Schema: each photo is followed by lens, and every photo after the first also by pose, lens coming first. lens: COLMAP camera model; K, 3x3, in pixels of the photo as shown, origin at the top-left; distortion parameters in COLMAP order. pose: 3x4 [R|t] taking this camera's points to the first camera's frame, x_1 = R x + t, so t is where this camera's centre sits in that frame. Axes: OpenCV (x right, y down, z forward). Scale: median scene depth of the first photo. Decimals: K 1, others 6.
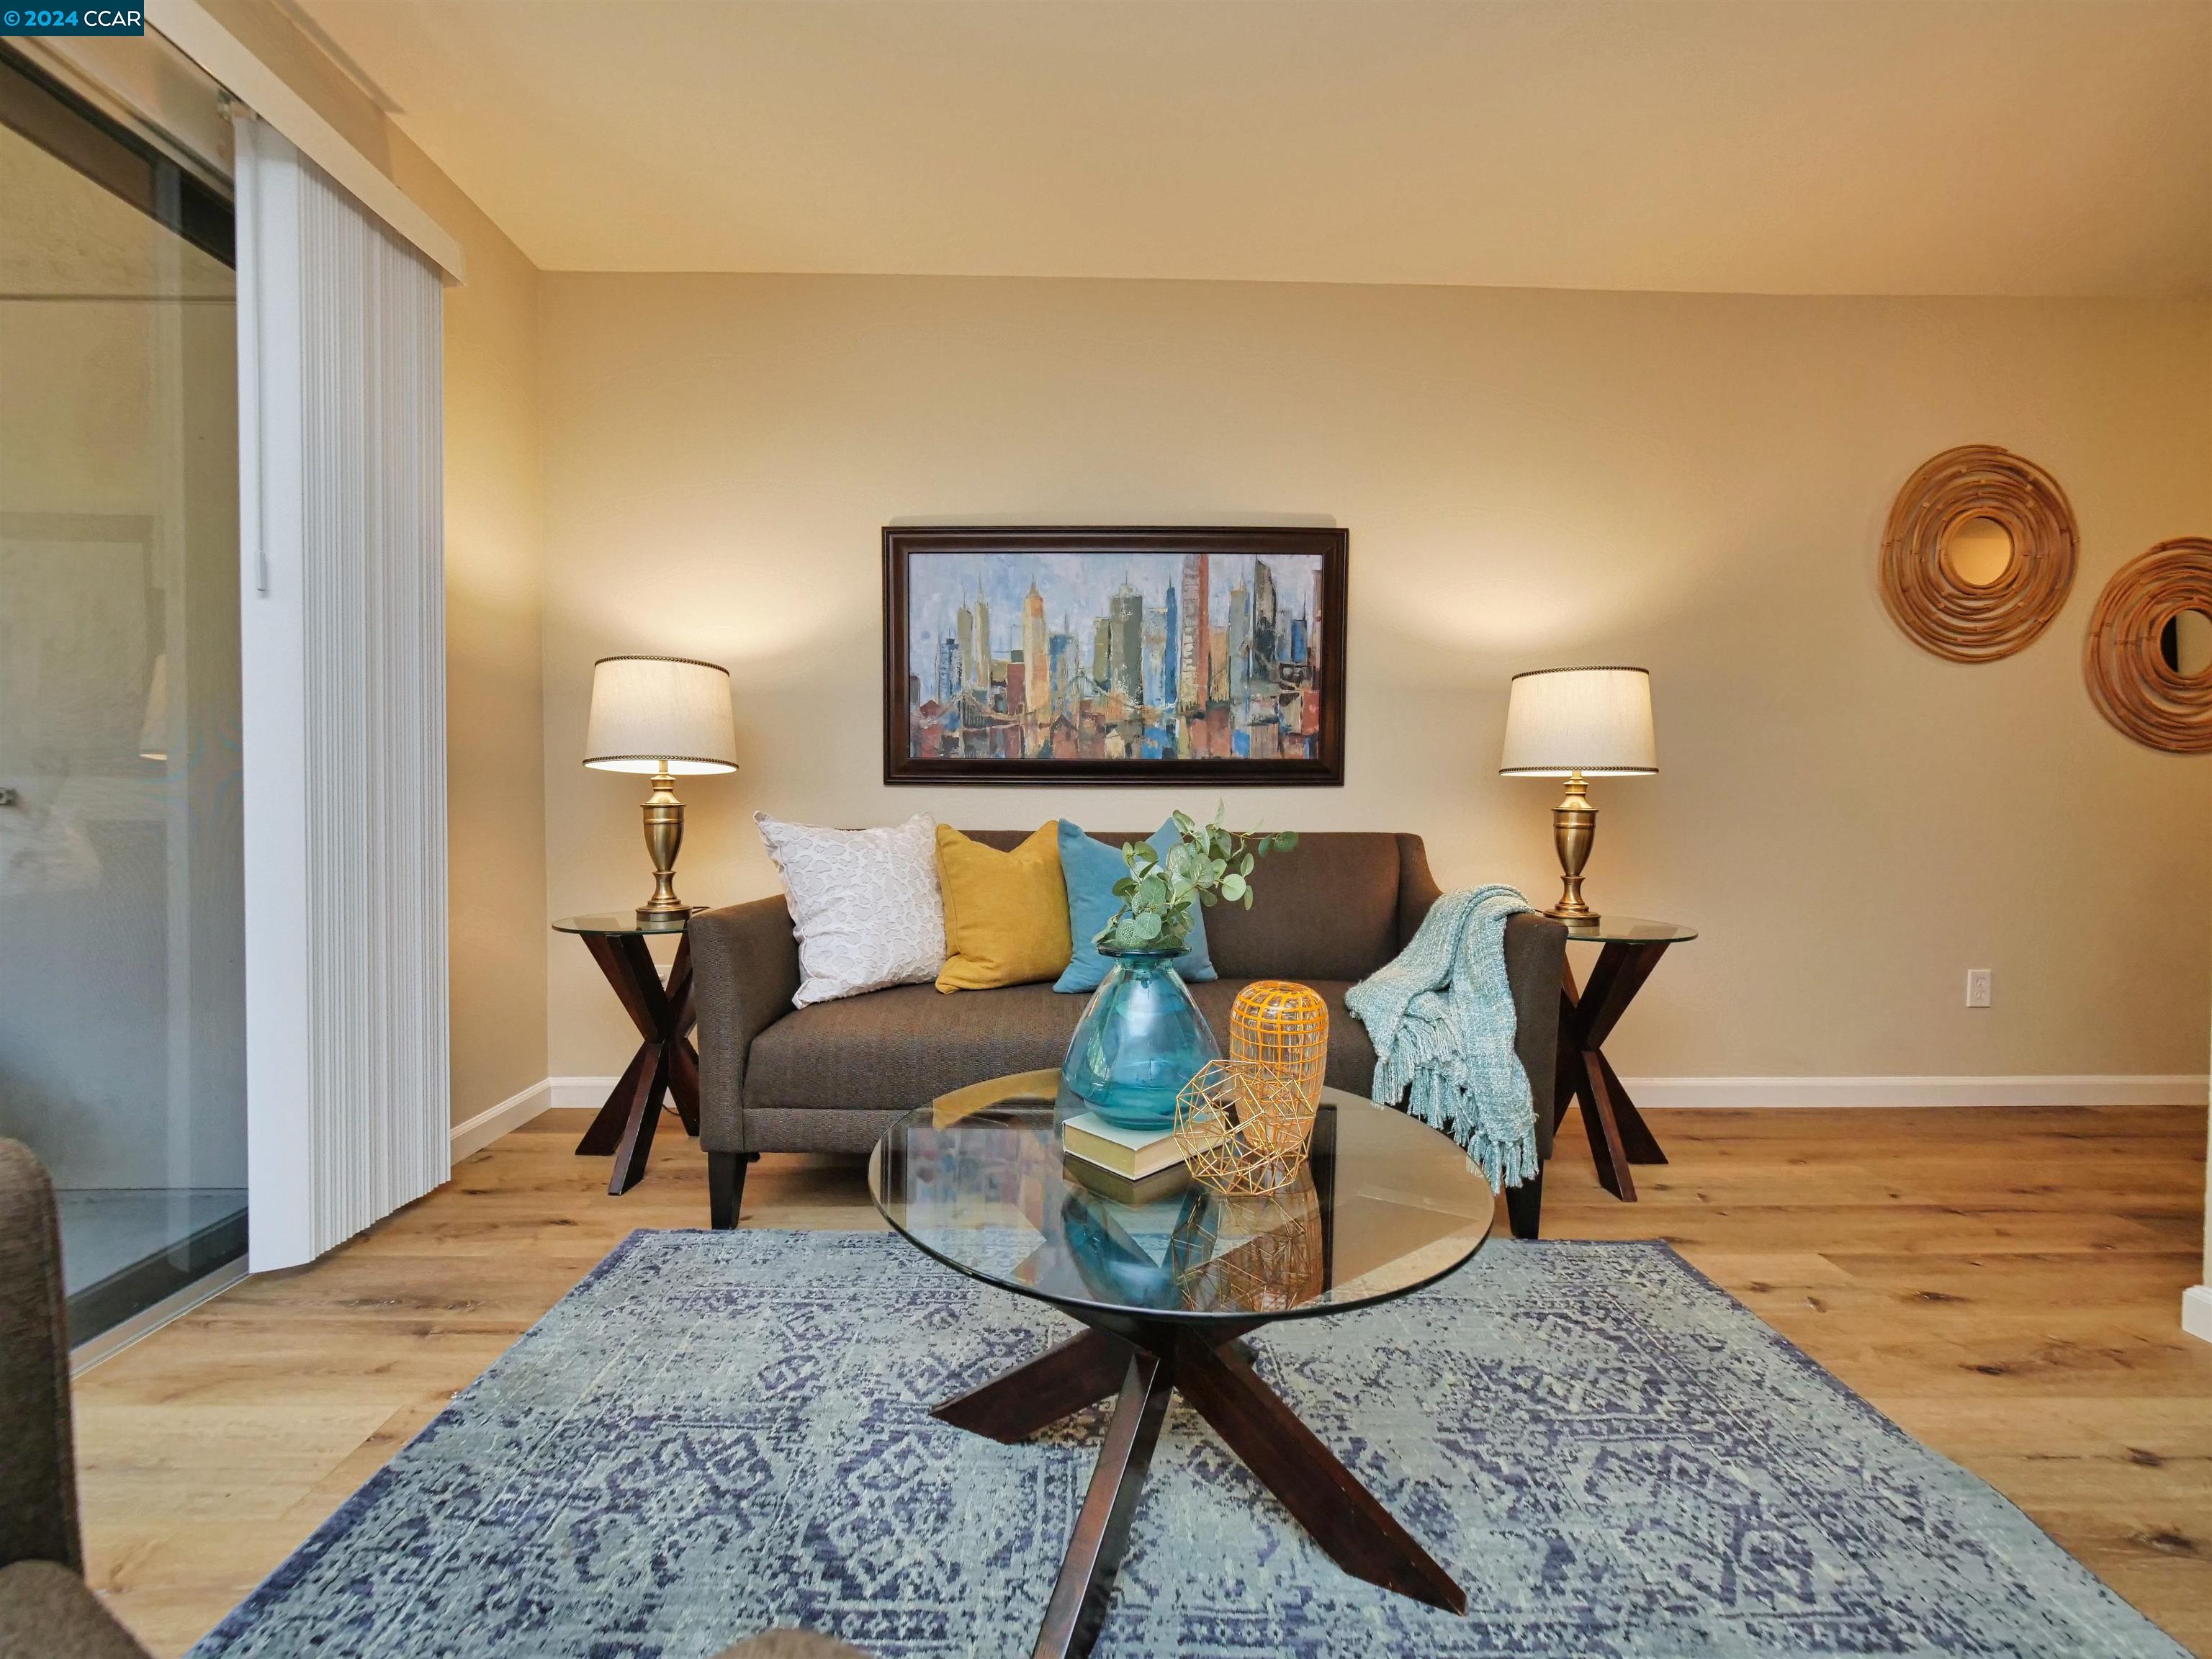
lens RADIAL K [[937.1, 0, 1077.7], [0, 937.1, 831.3], [0, 0, 1]] dist [0.020865, -0.016595]
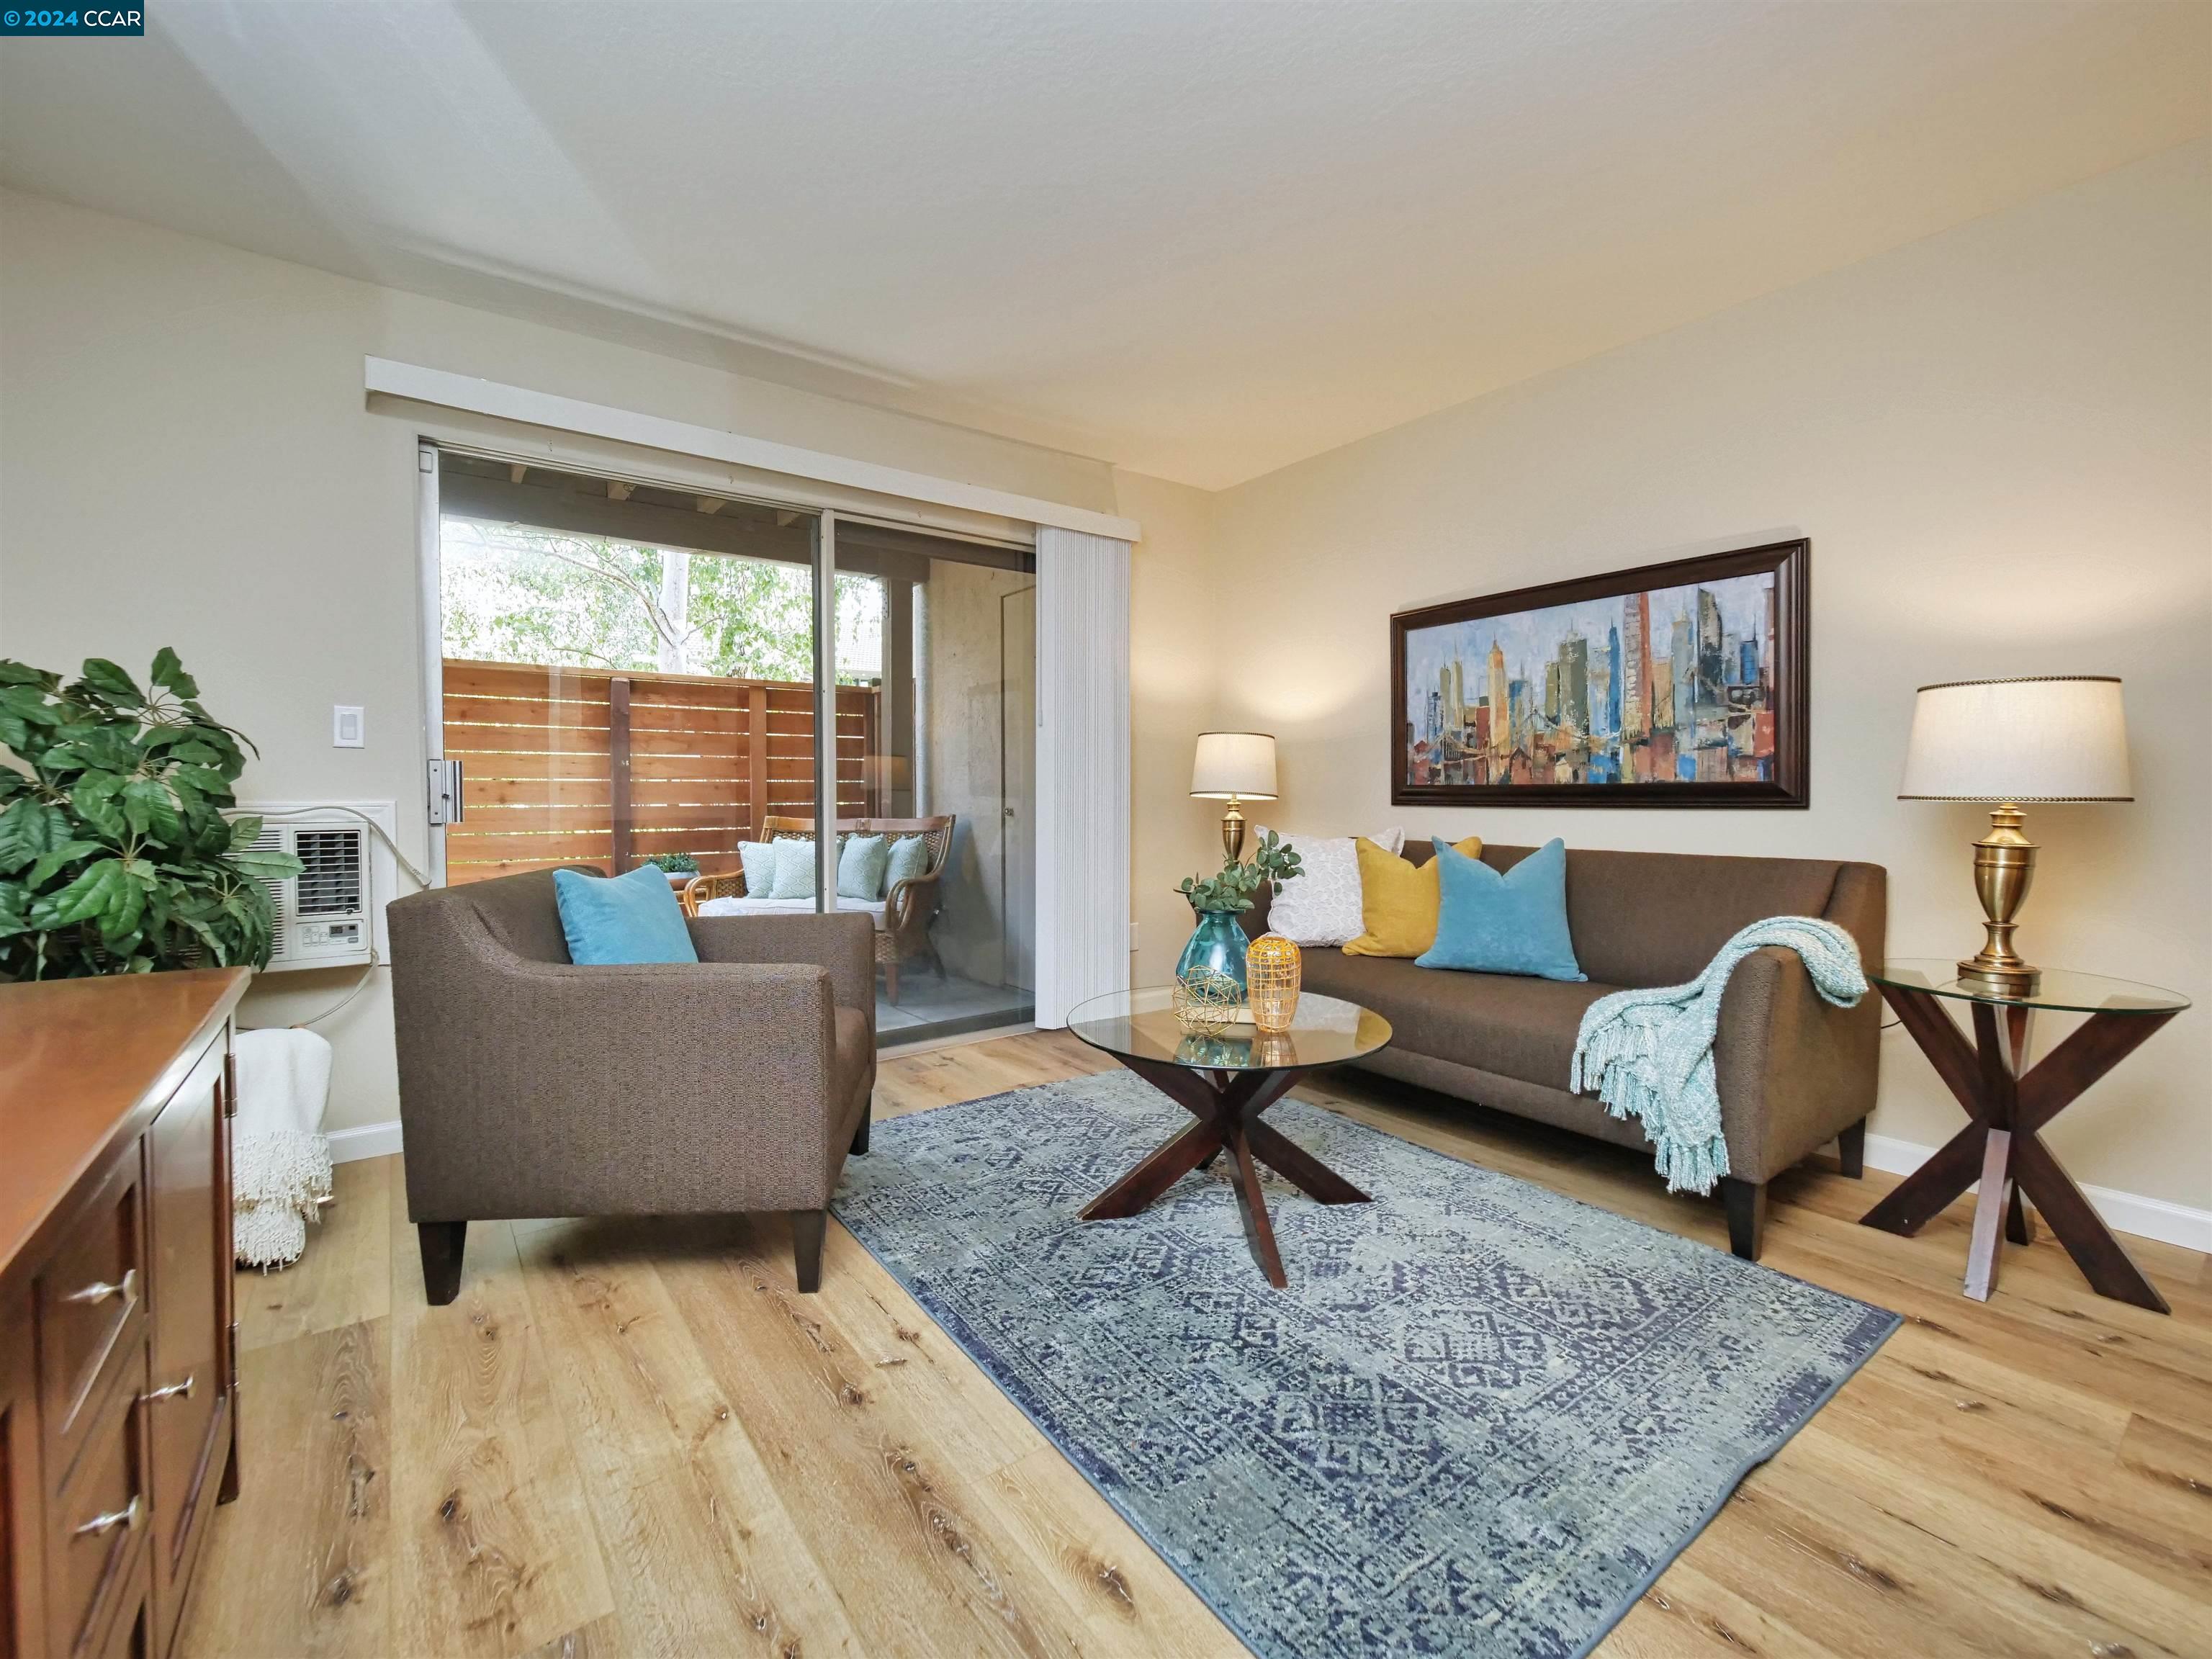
lens RADIAL K [[943.7, 0, 1079.7], [0, 943.7, 820.2], [0, 0, 1]] dist [-0.002790, -0.000660]
pose [[0.576282, 0.019475, -0.817019, 0.641285], [-0.022466, 0.999716, 0.007984, -0.029118], [0.816942, 0.013754, 0.576556, -0.140573]]
